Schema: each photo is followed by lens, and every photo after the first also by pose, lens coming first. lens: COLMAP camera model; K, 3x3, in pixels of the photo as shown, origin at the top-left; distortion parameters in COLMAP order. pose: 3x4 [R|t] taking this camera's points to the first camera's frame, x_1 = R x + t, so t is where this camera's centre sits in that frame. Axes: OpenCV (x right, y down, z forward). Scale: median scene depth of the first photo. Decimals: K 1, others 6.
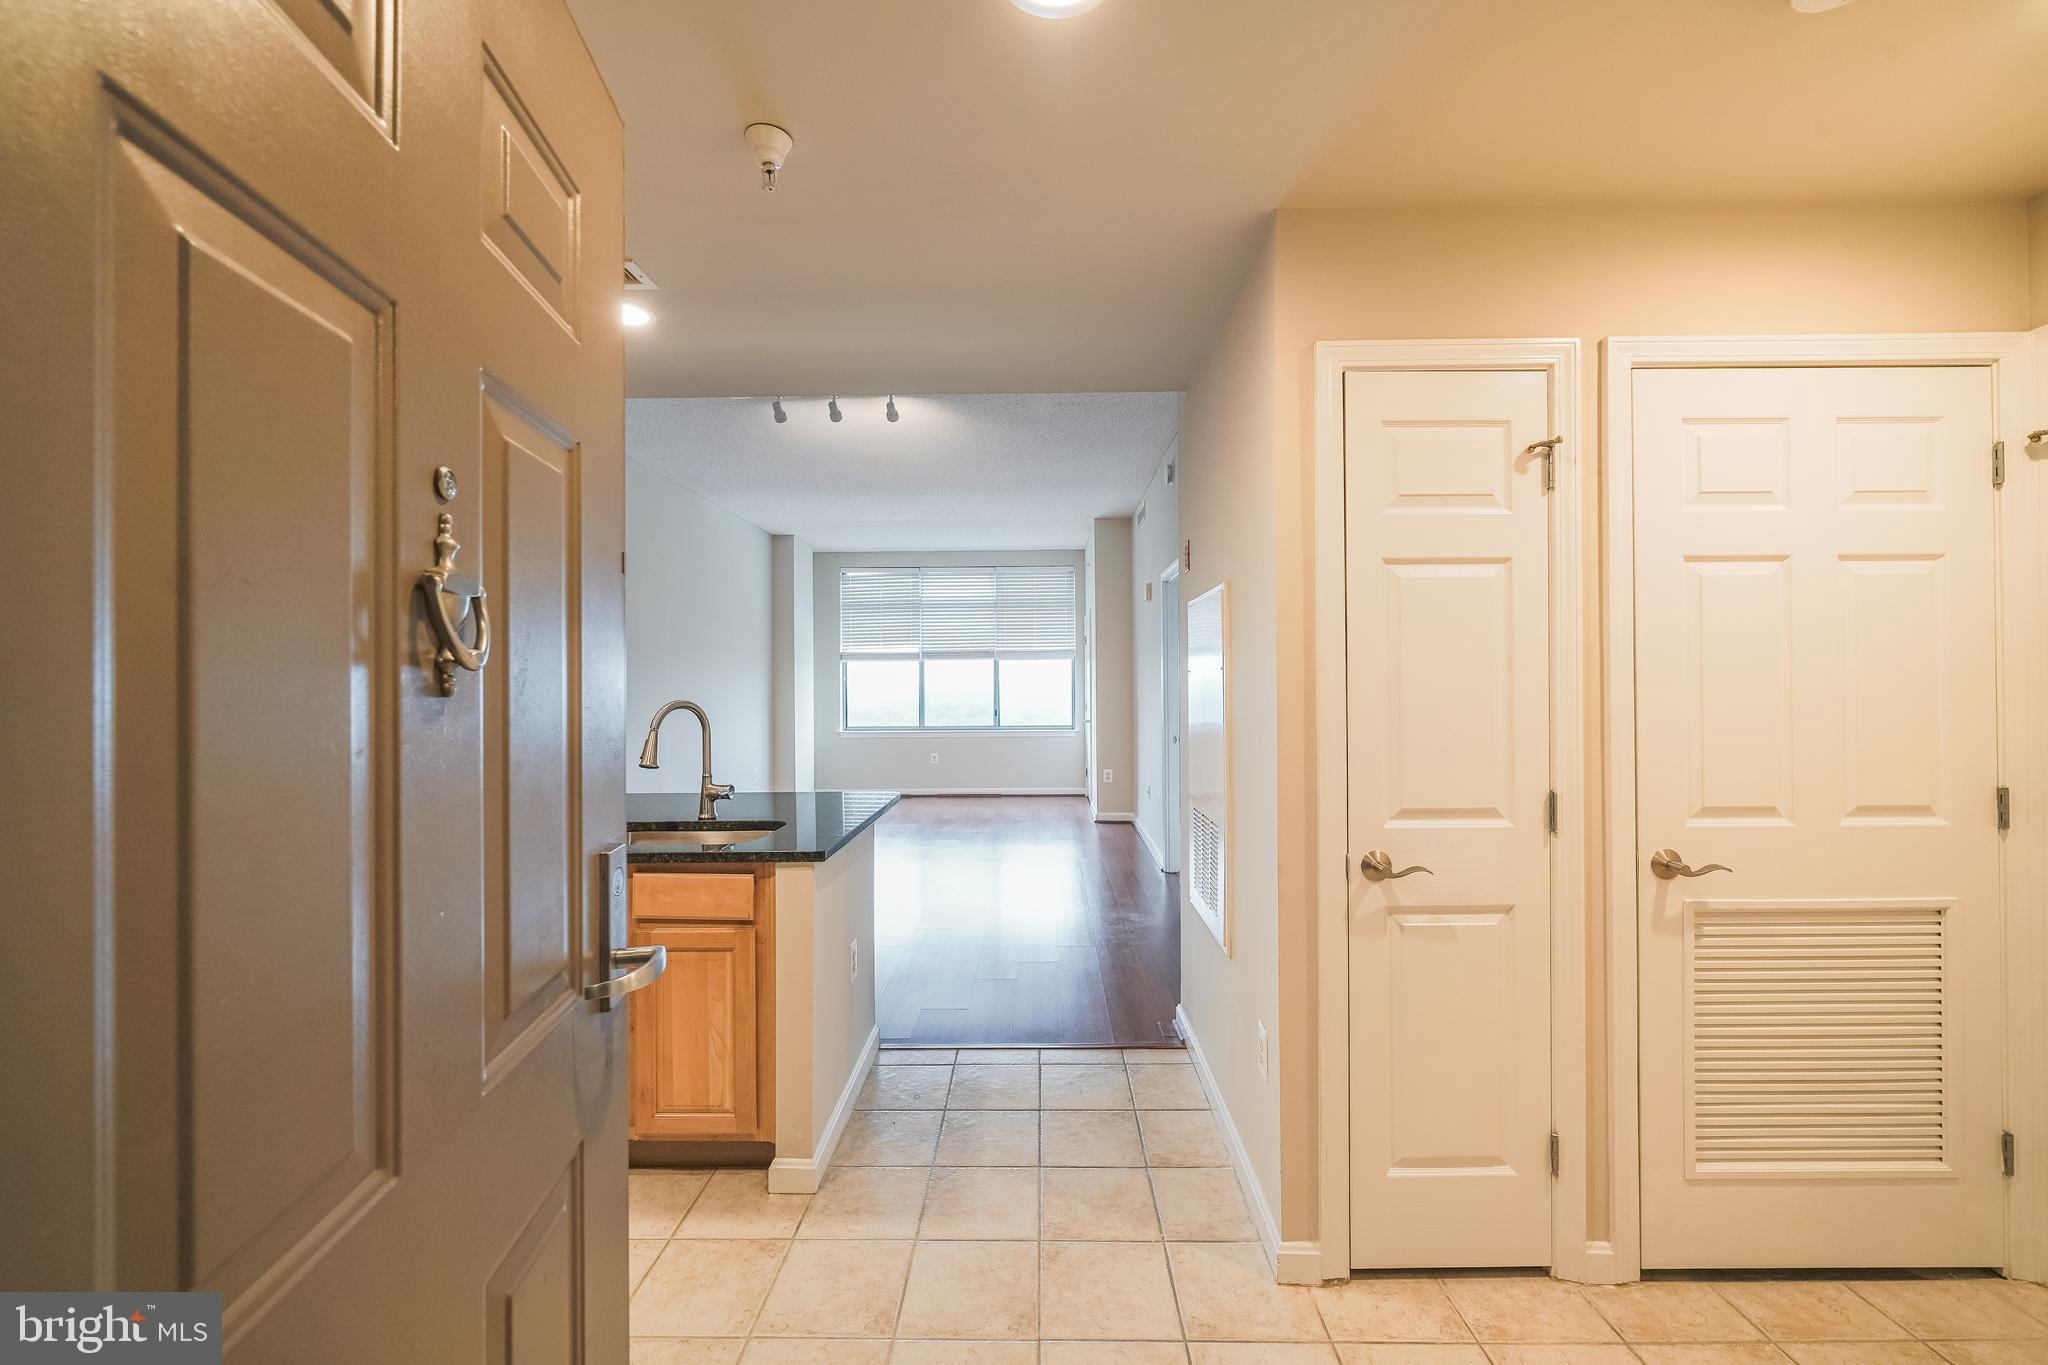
lens RADIAL K [[816.9, 0, 1035.6], [0, 816.9, 678.6], [0, 0, 1]] dist [0.000196, 0.000015]
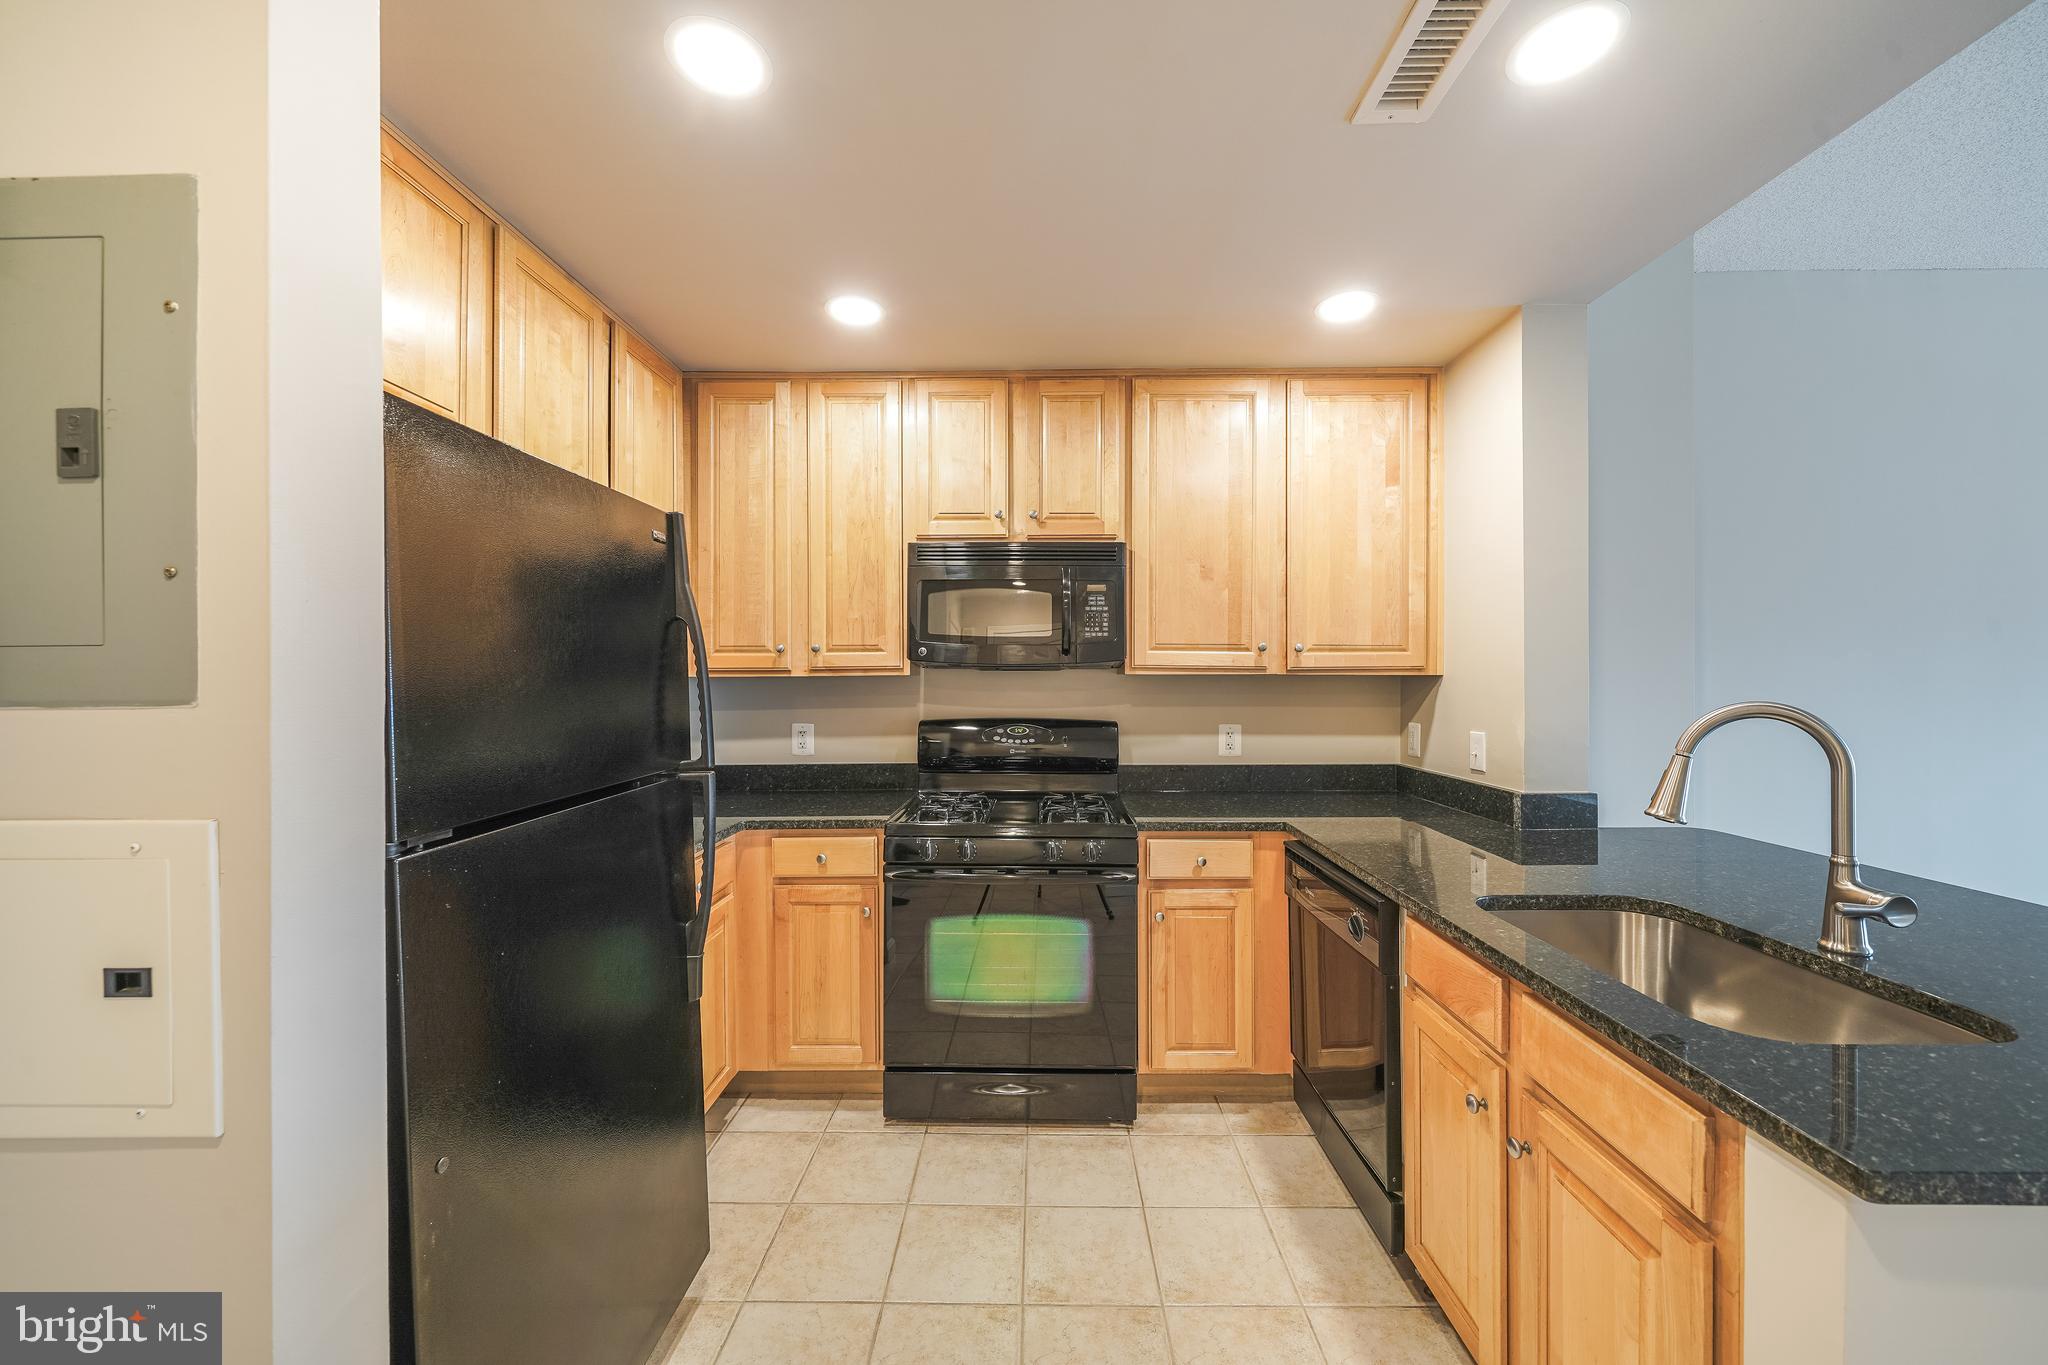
lens RADIAL K [[747.5, 0, 1032.1], [0, 747.5, 677.3], [0, 0, 1]] dist [-0.005028, 0.000358]
pose [[-0.002340, 0.007535, -0.999969, 0.011216], [0.007384, 0.999944, 0.007517, 0.001344], [0.999970, -0.007366, -0.002395, 0.177114]]
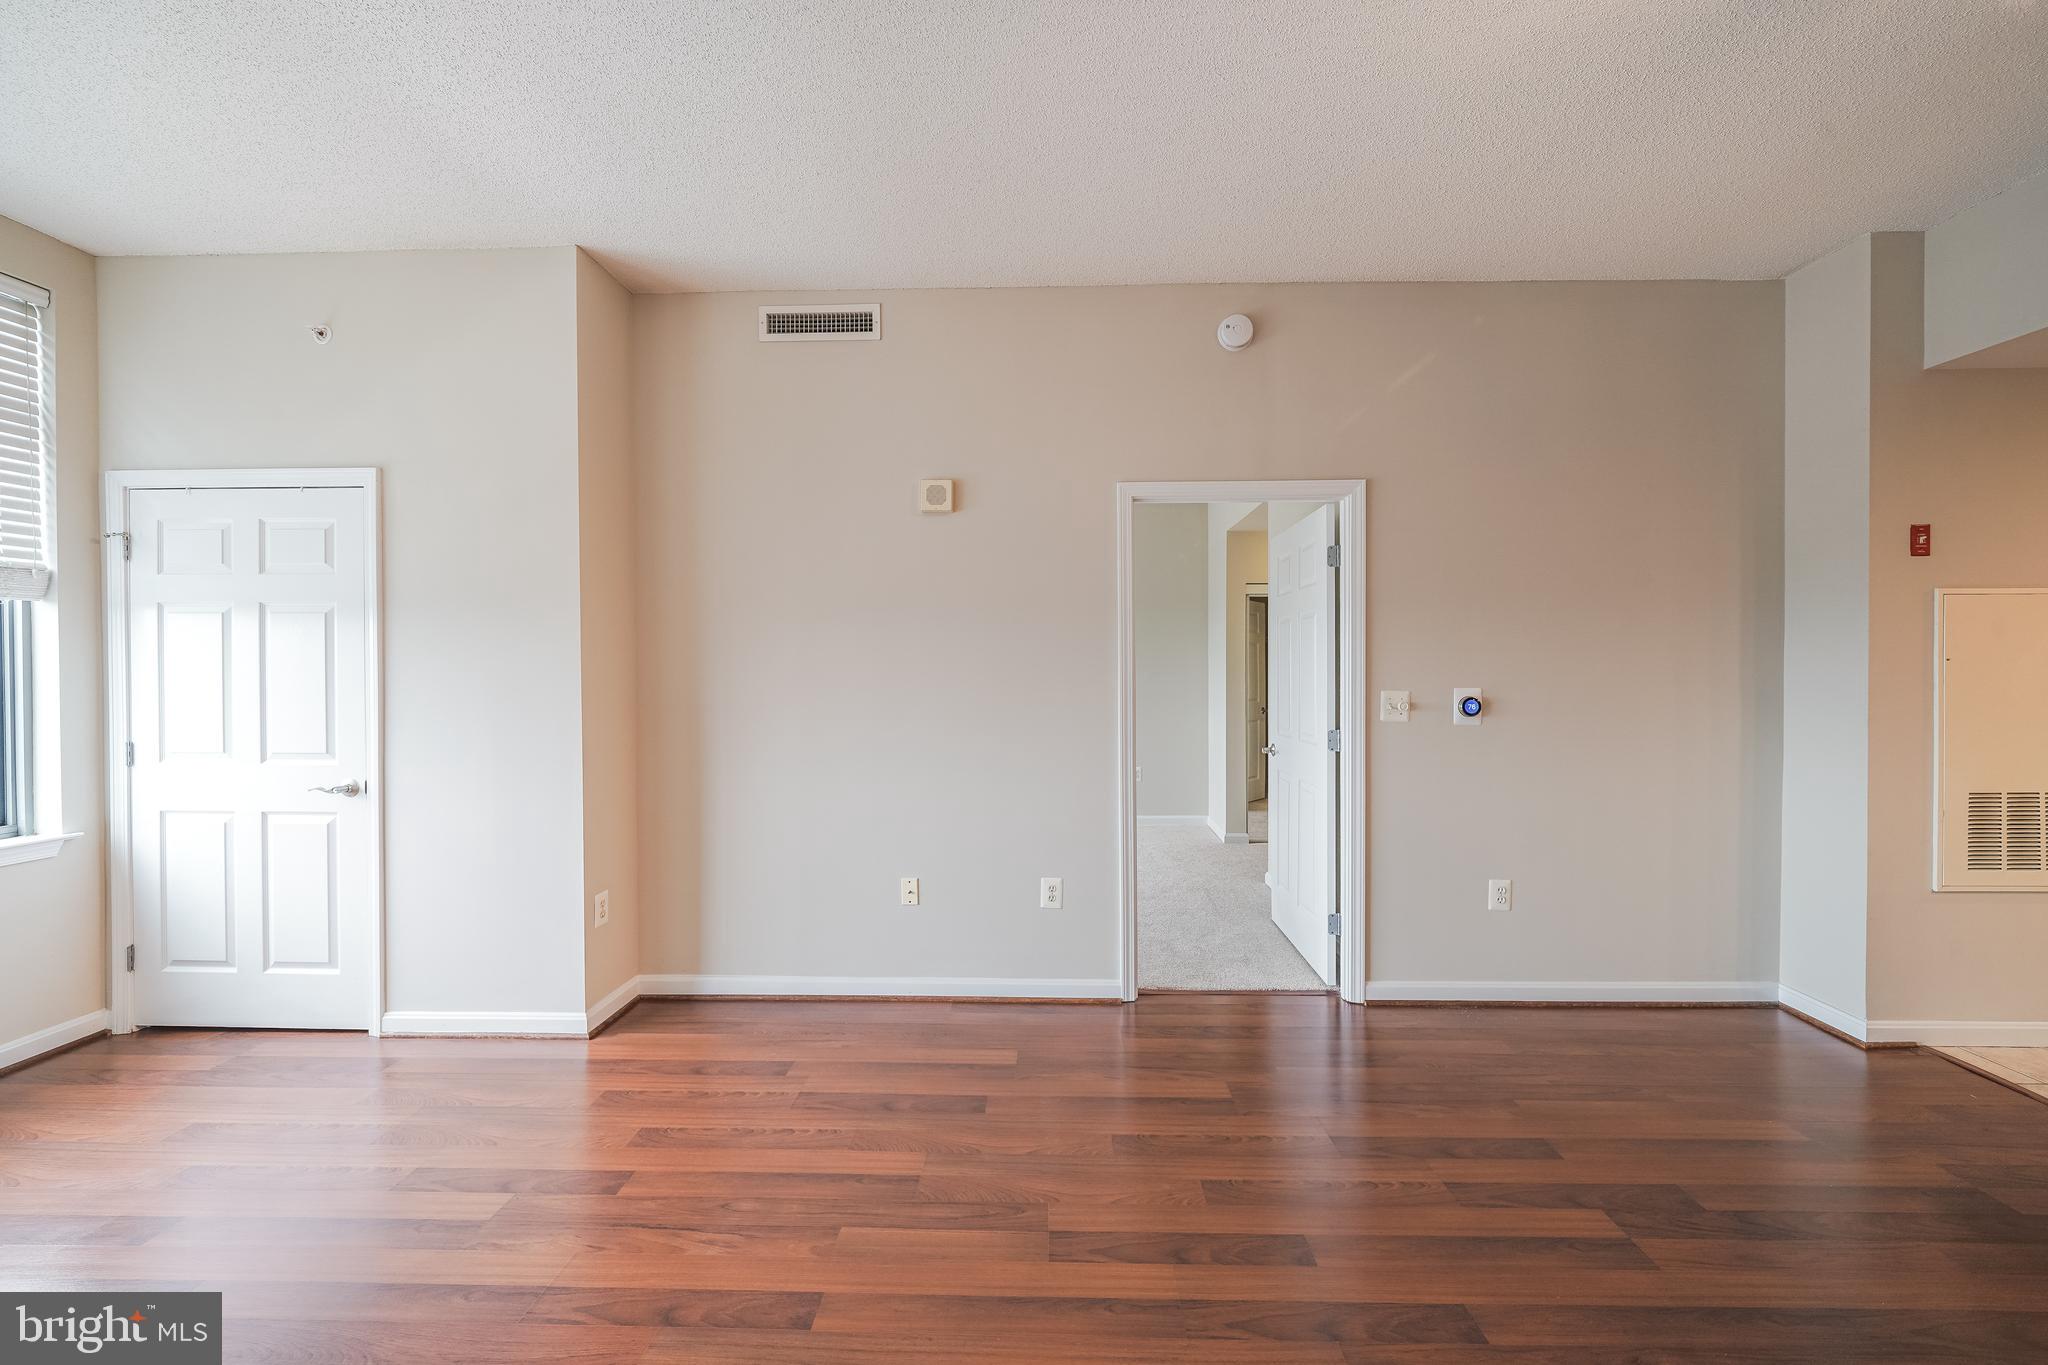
lens RADIAL K [[747.5, 0, 1032.1], [0, 747.5, 677.3], [0, 0, 1]] dist [-0.005028, 0.000358]
pose [[0.015247, -0.009439, 0.999839, -0.265007], [-0.000315, 0.999955, 0.009445, 0.001845], [-0.999884, -0.000459, 0.015244, 0.761879]]
